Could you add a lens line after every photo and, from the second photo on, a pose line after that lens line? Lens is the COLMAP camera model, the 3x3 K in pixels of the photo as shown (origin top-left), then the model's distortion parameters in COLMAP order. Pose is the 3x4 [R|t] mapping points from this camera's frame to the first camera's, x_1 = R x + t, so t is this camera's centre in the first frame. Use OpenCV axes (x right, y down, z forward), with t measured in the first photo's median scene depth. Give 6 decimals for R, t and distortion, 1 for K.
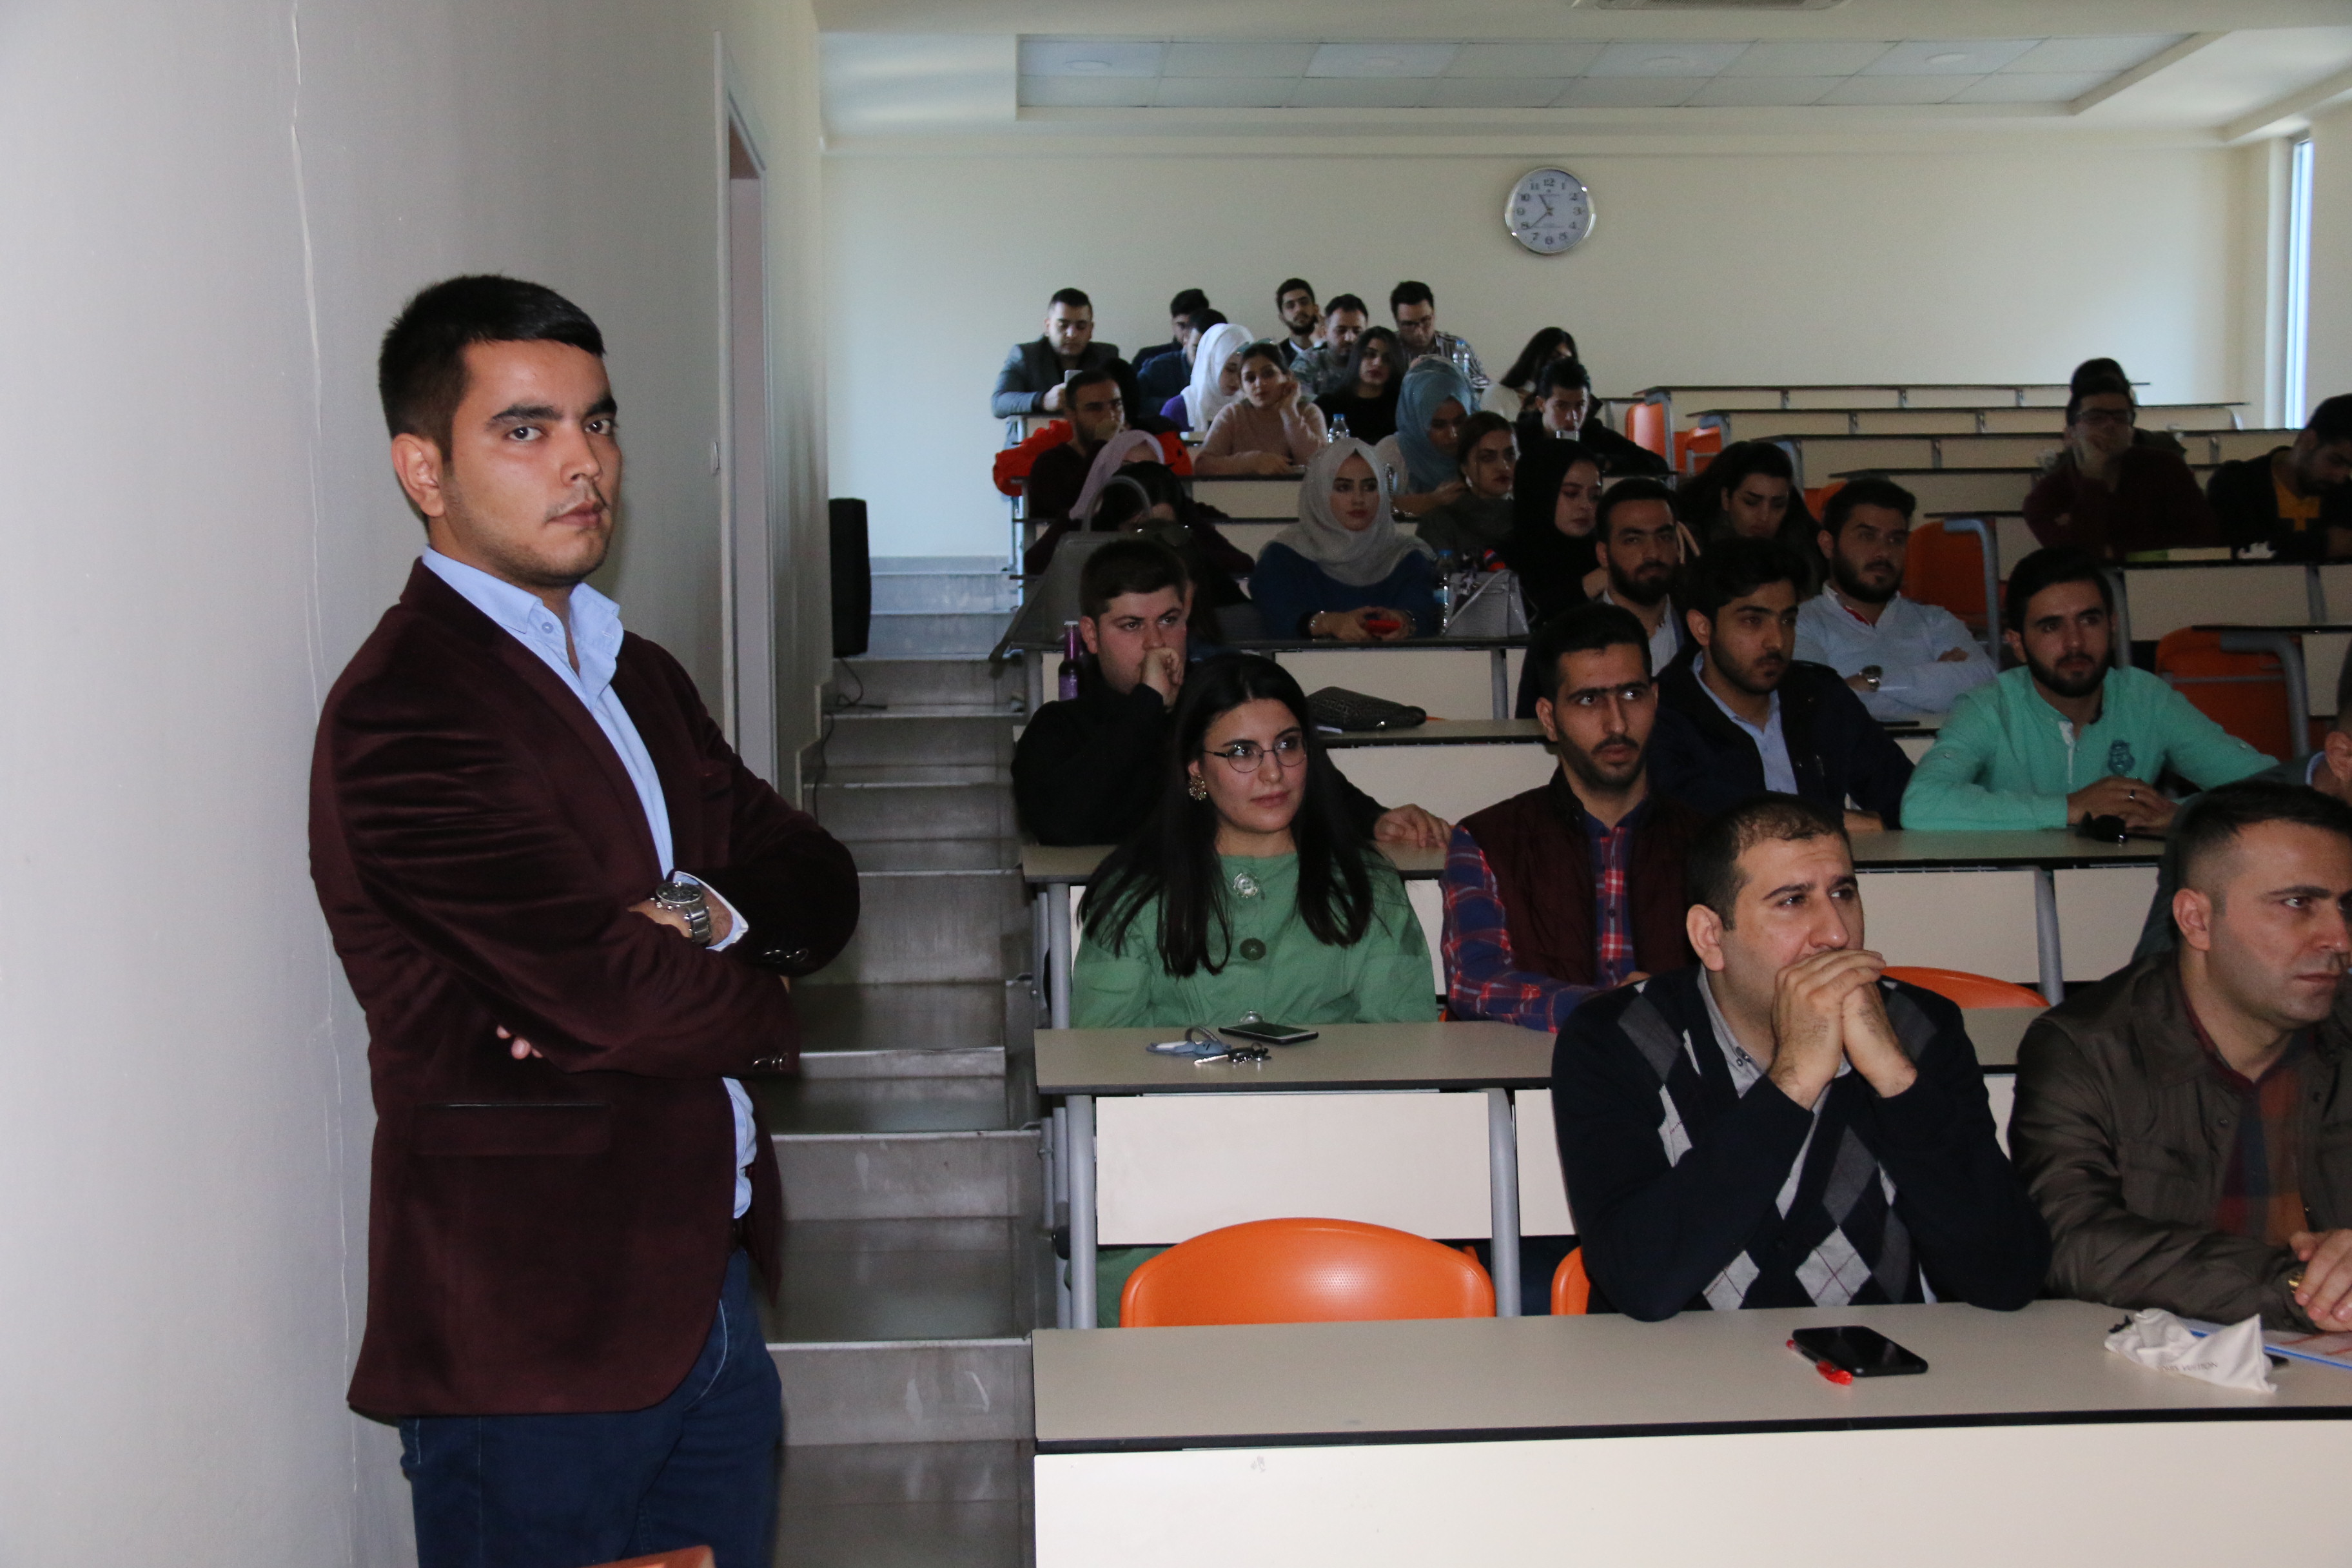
lens RADIAL K [[2601.8, 0, 1173.6], [0, 2601.8, 784.2], [0, 0, 1]] dist [-0.179883, 0.000000]
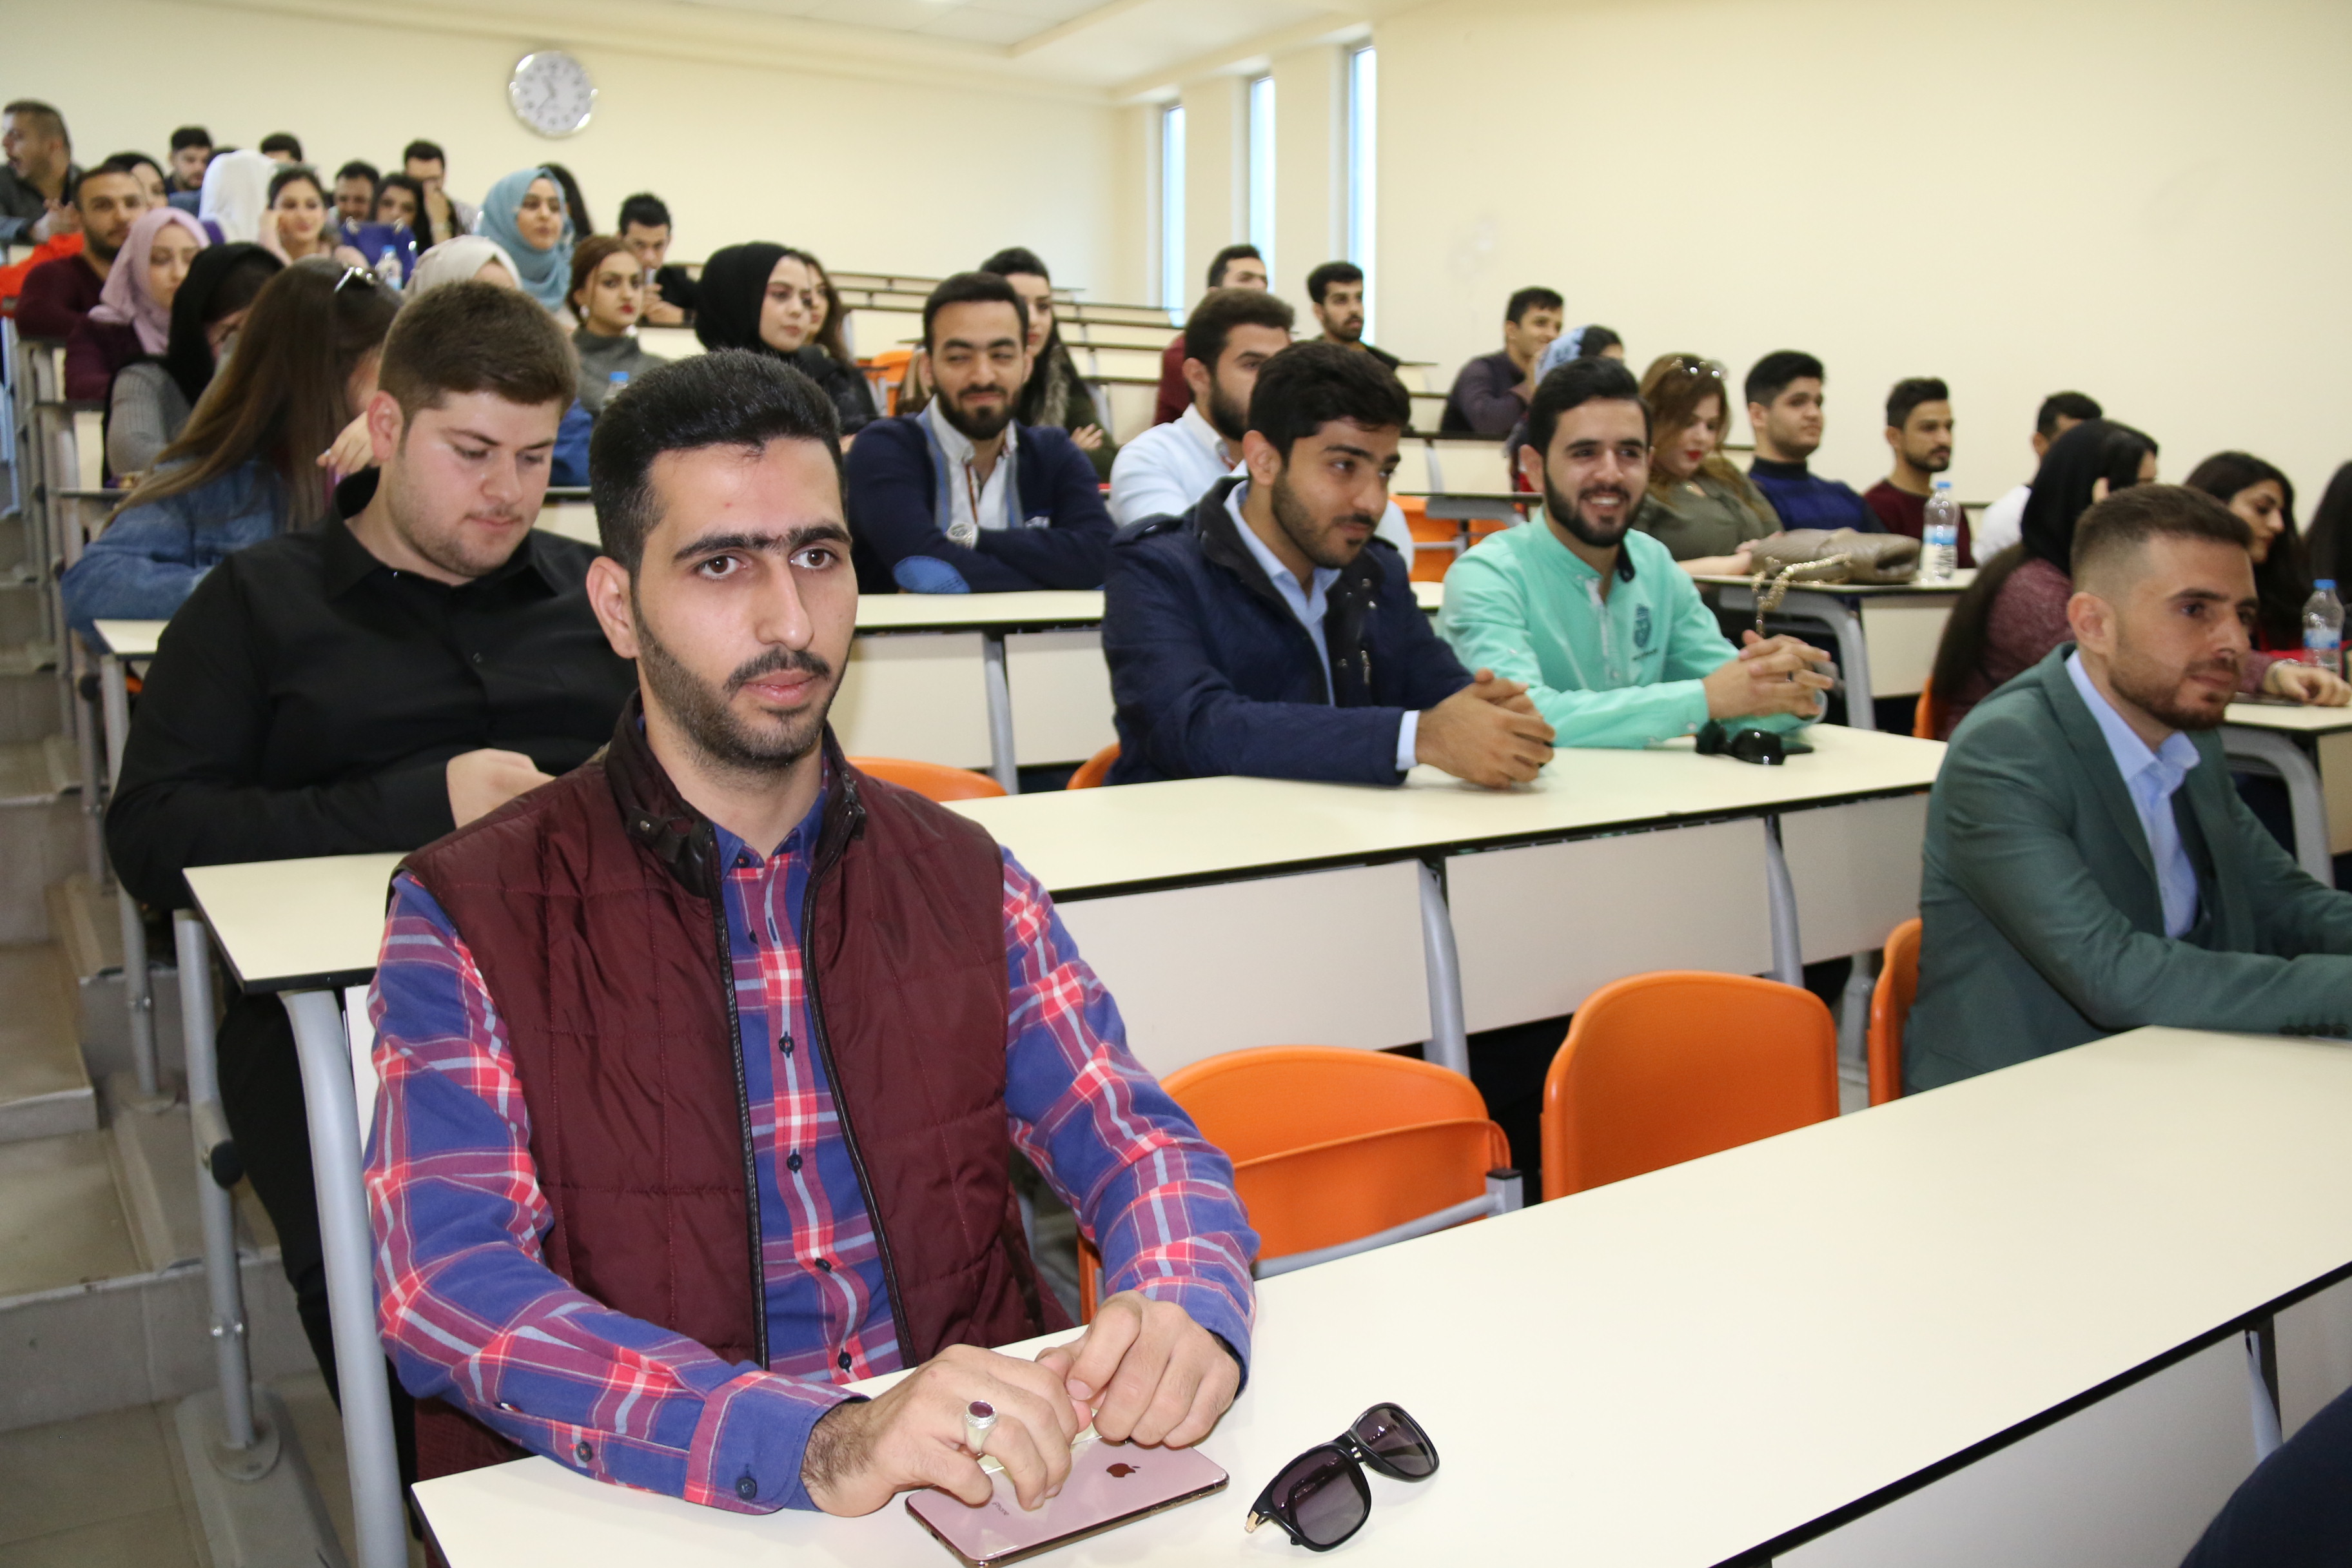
lens RADIAL K [[1866.5, 0, 1169.3], [0, 1866.5, 789.8], [0, 0, 1]] dist [-0.030486, -0.005853]
pose [[0.895600, -0.039193, 0.443130, 0.021636], [-0.005819, 0.994994, 0.099763, -0.006291], [-0.444822, -0.091926, 0.890889, 0.165191]]
